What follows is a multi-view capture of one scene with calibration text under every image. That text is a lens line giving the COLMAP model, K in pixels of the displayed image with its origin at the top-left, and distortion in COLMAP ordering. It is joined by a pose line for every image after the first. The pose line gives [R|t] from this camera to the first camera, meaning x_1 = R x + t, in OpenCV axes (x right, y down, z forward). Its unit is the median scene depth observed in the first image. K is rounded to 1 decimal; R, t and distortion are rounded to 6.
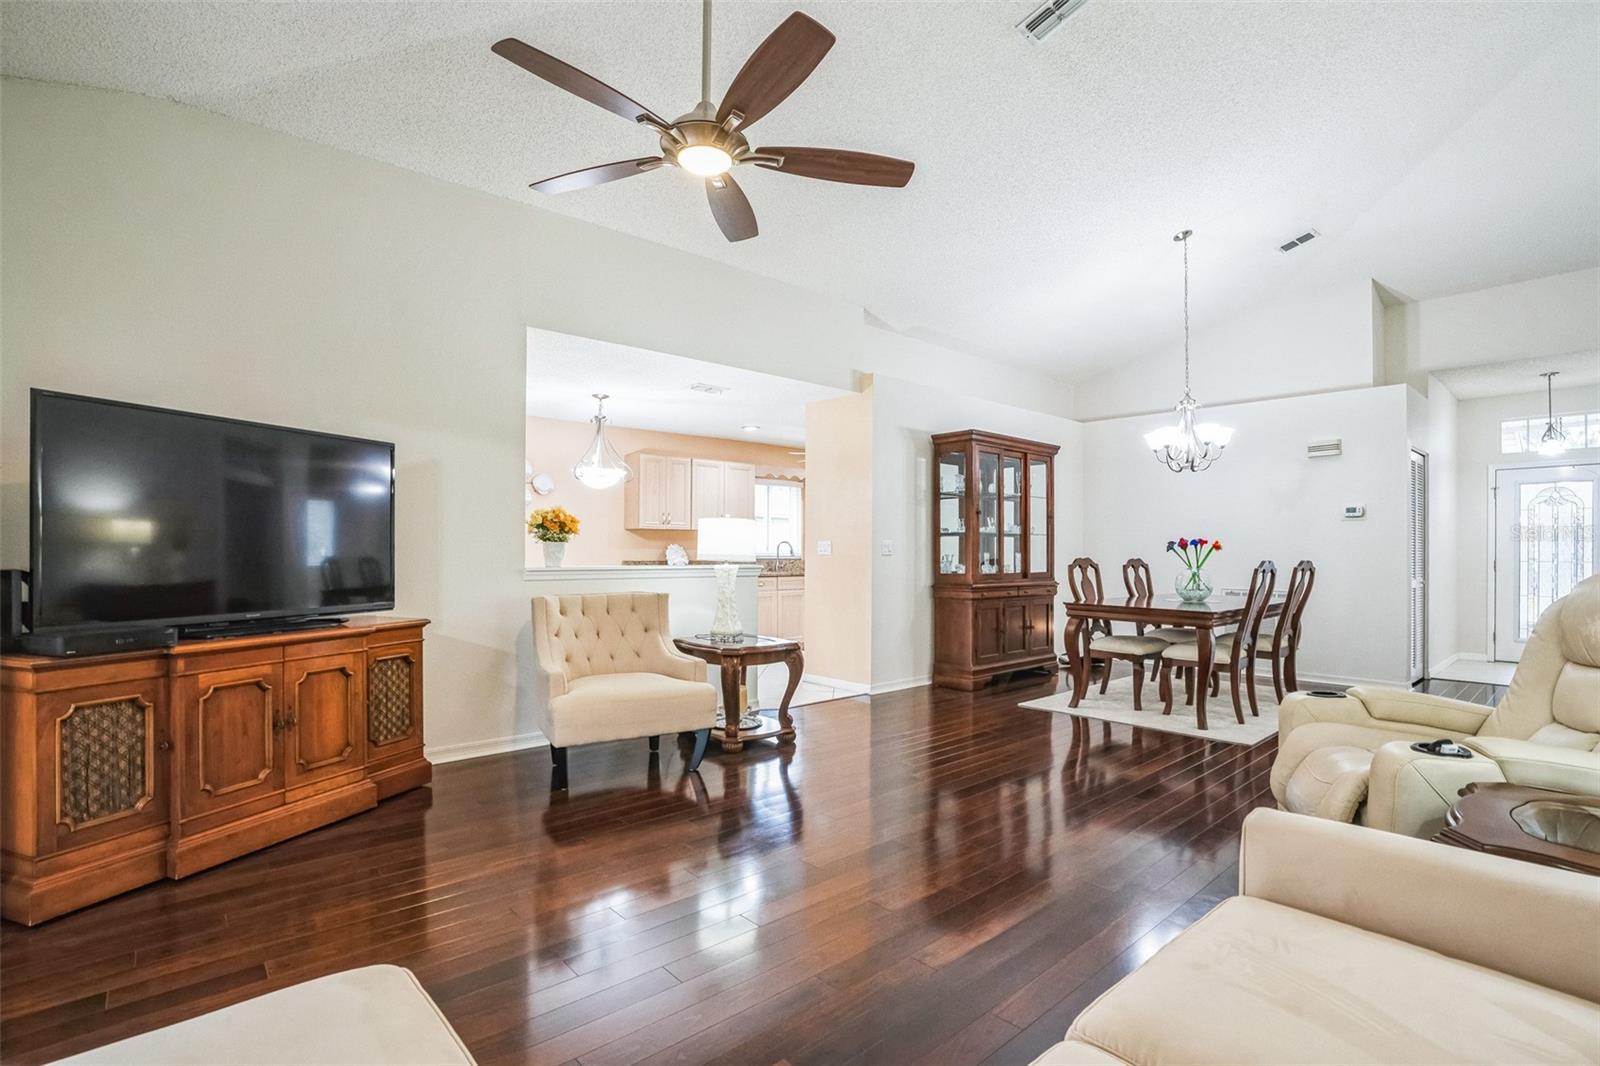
lens RADIAL K [[748.8, 0, 807.8], [0, 748.8, 539.9], [0, 0, 1]] dist [-0.023518, 0.001587]
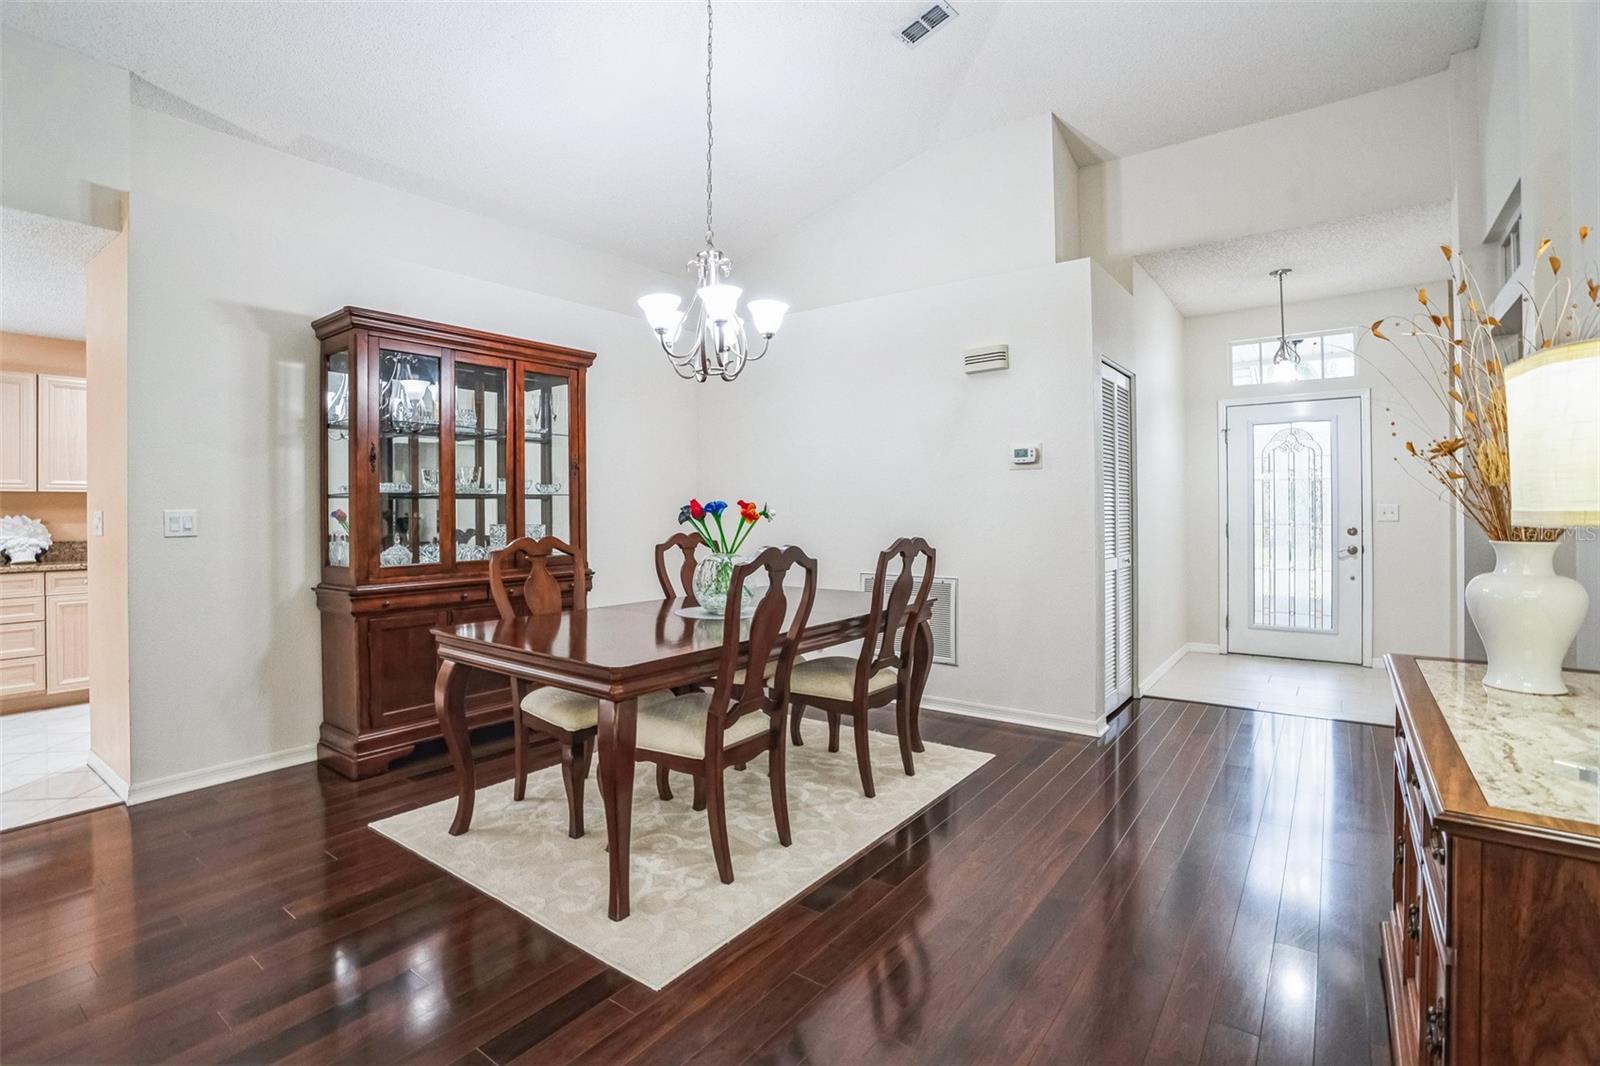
lens RADIAL K [[734.3, 0, 775.2], [0, 734.3, 507.3], [0, 0, 1]] dist [-0.053379, 0.000576]
pose [[0.985654, -0.011885, 0.168361, 0.414519], [0.010701, 0.999911, 0.007939, -0.000122], [-0.168441, -0.006024, 0.985693, 0.405657]]
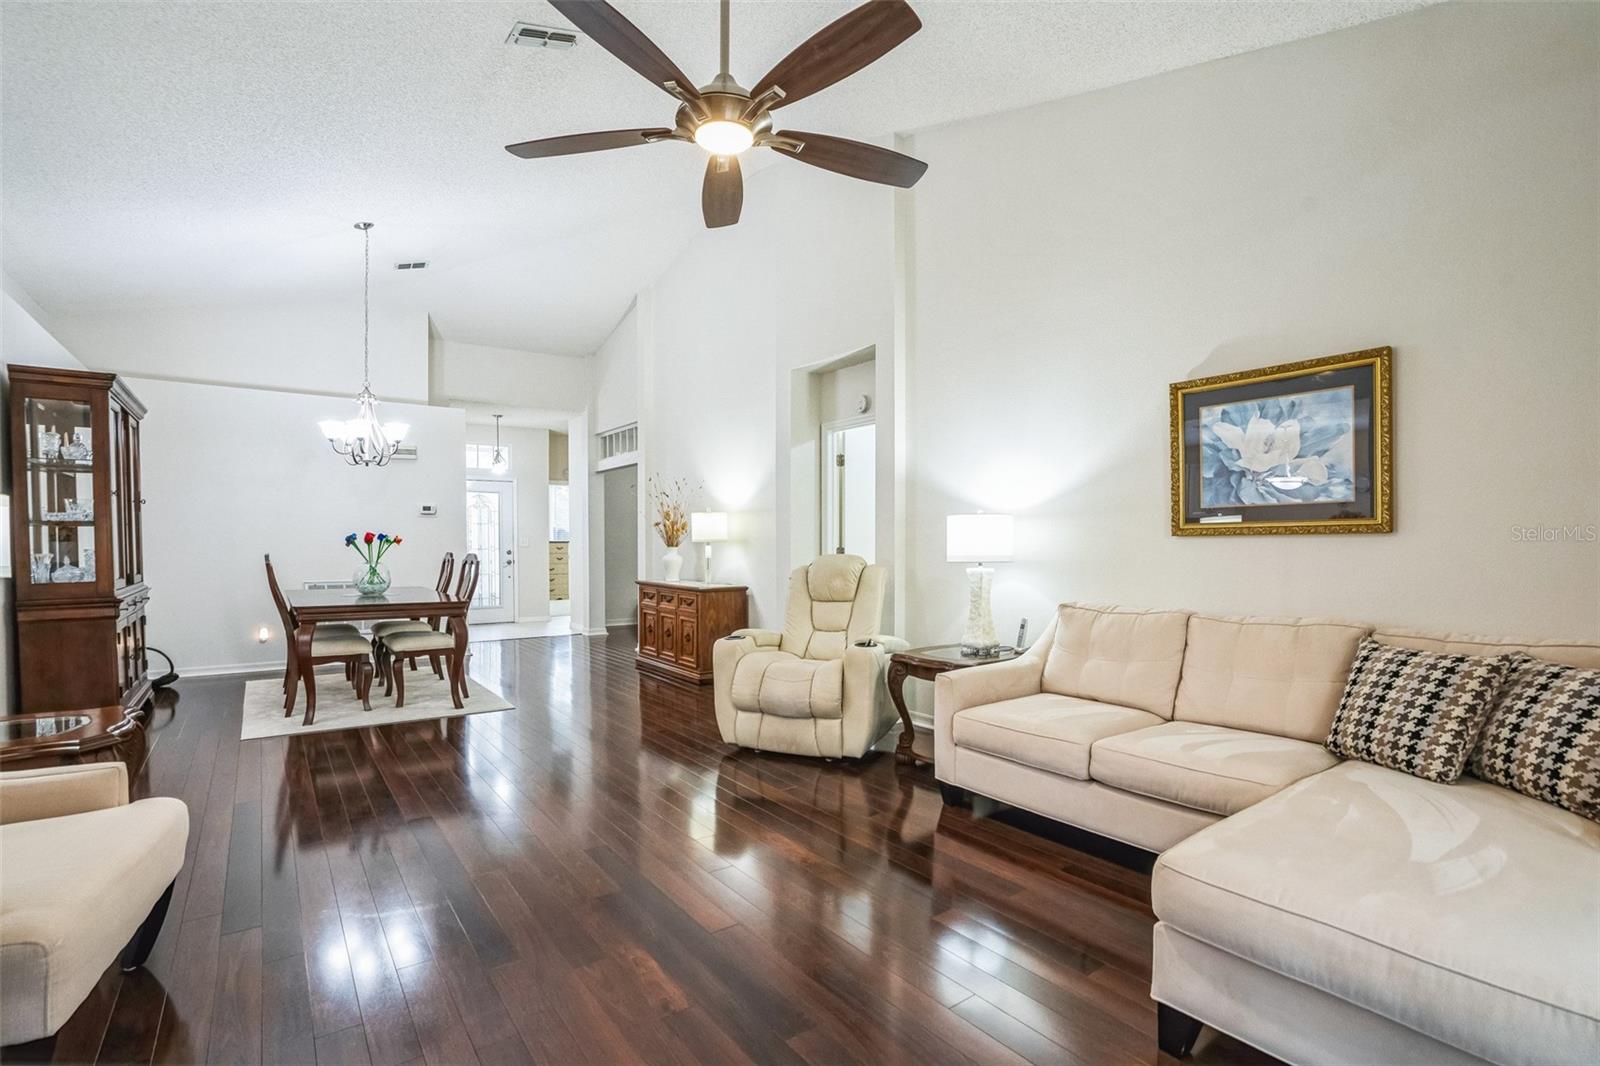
lens RADIAL K [[754.4, 0, 796.7], [0, 754.4, 556.6], [0, 0, 1]] dist [-0.066848, 0.027867]
pose [[0.121782, -0.029011, 0.992133, -0.365731], [-0.010599, 0.999478, 0.030527, -0.005878], [-0.992500, -0.014233, 0.121411, 0.274140]]
